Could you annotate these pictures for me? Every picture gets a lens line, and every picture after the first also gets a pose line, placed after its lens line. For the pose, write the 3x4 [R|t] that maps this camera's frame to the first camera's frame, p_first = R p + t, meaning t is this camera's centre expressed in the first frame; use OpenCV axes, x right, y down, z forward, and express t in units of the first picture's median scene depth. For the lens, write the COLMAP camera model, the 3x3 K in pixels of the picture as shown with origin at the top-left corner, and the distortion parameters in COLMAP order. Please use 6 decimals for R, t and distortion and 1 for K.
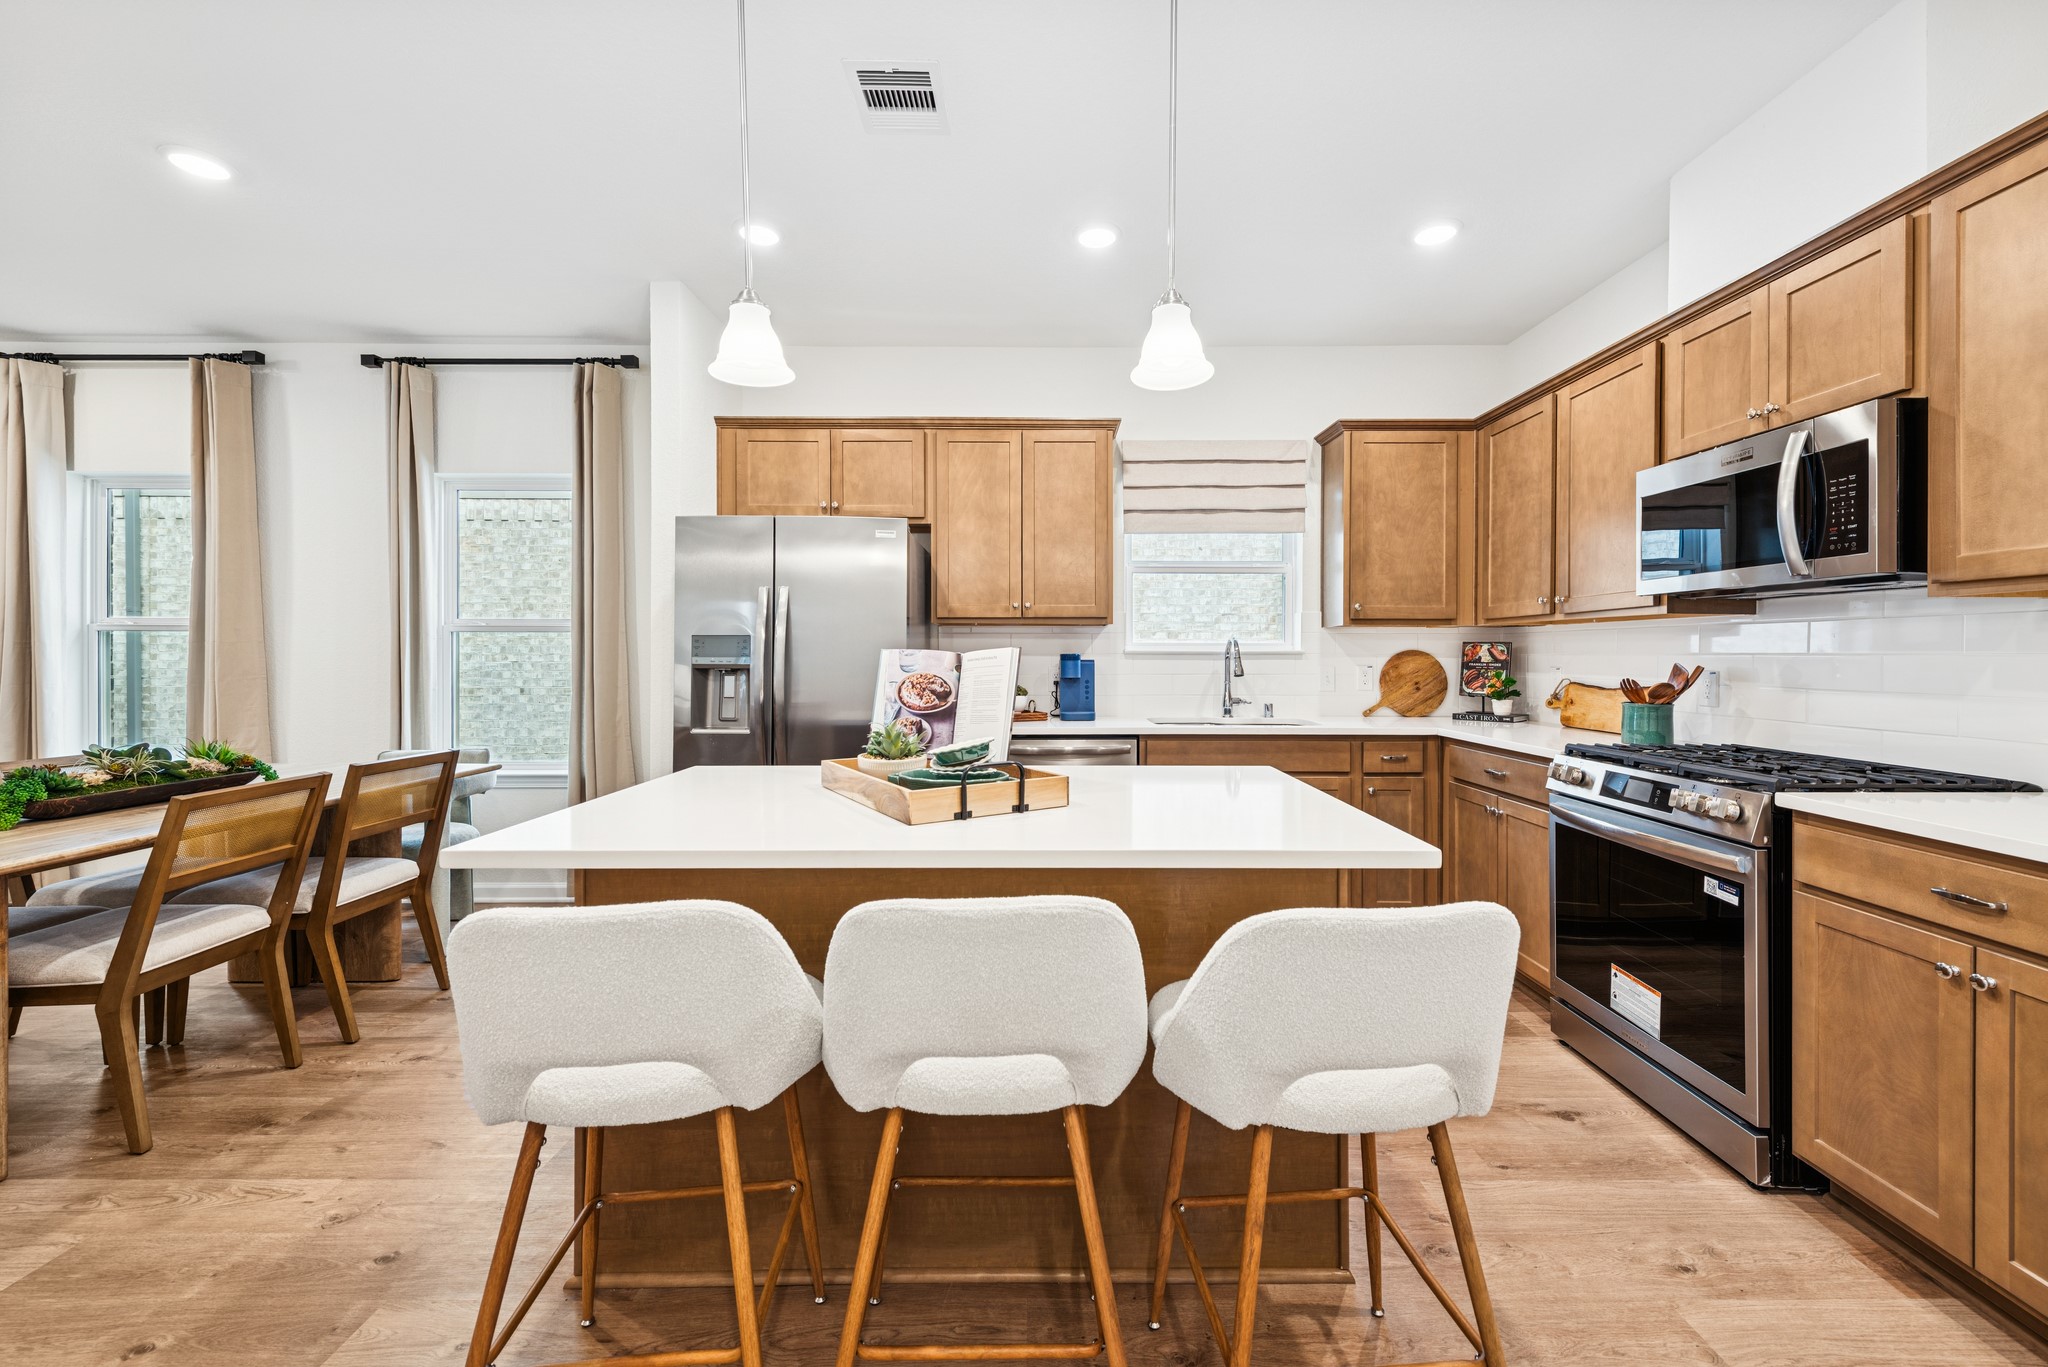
lens RADIAL K [[809.5, 0, 1046.1], [0, 809.5, 659.4], [0, 0, 1]] dist [0.008196, -0.000369]
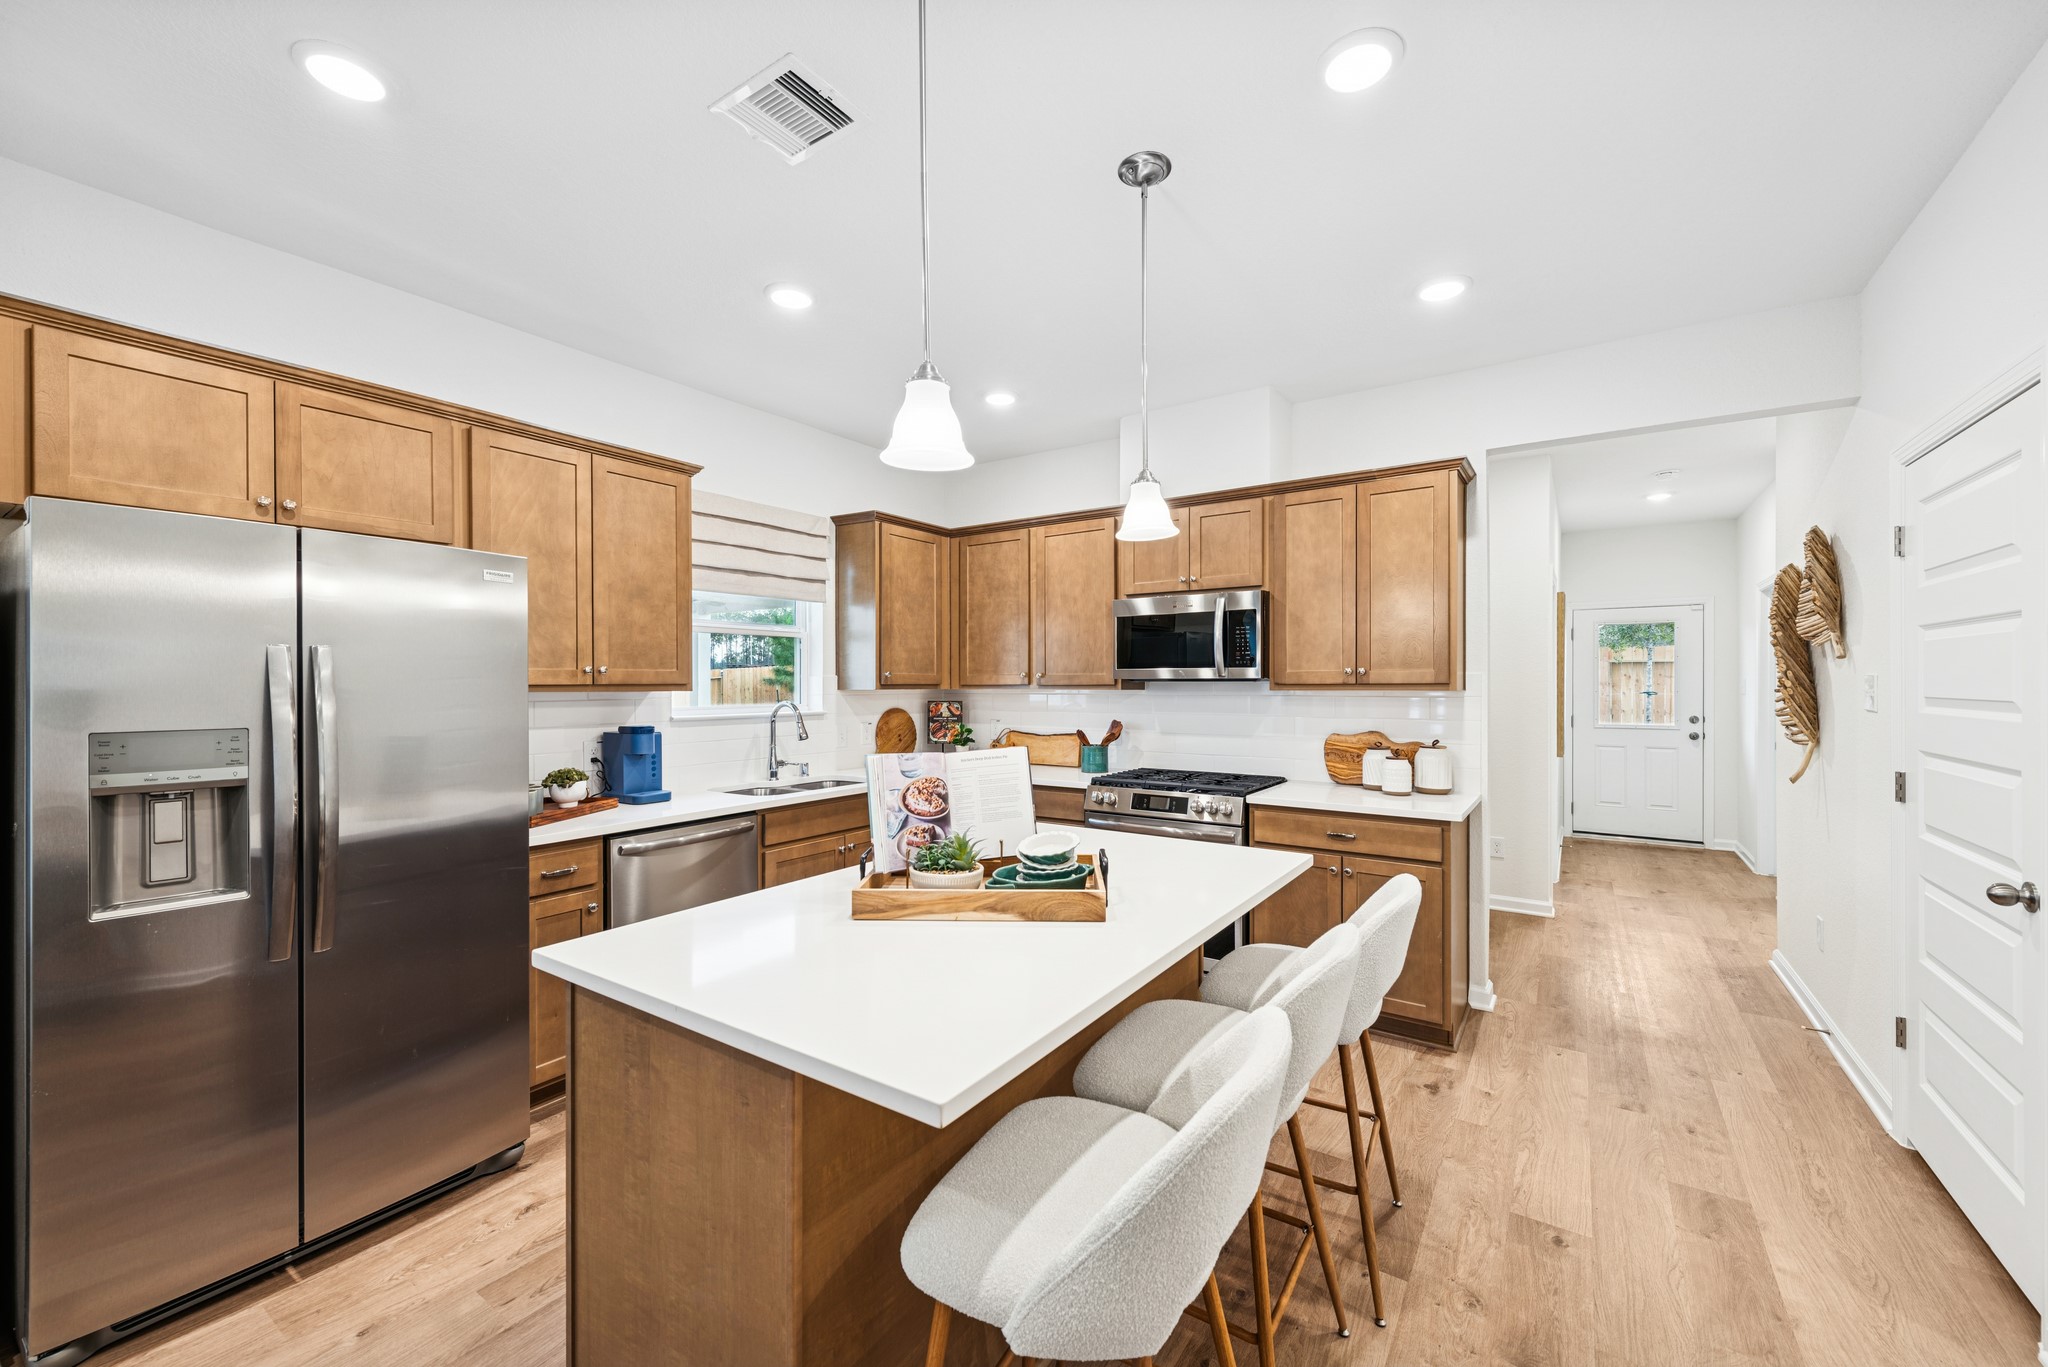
lens RADIAL K [[798.1, 0, 1024.0], [0, 798.1, 683.5], [0, 0, 1]] dist [0.008844, -0.000147]
pose [[0.567933, -0.003222, 0.823068, -0.463813], [0.009301, 0.999954, -0.002504, -0.048554], [-0.823022, 0.009077, 0.567937, 0.194929]]
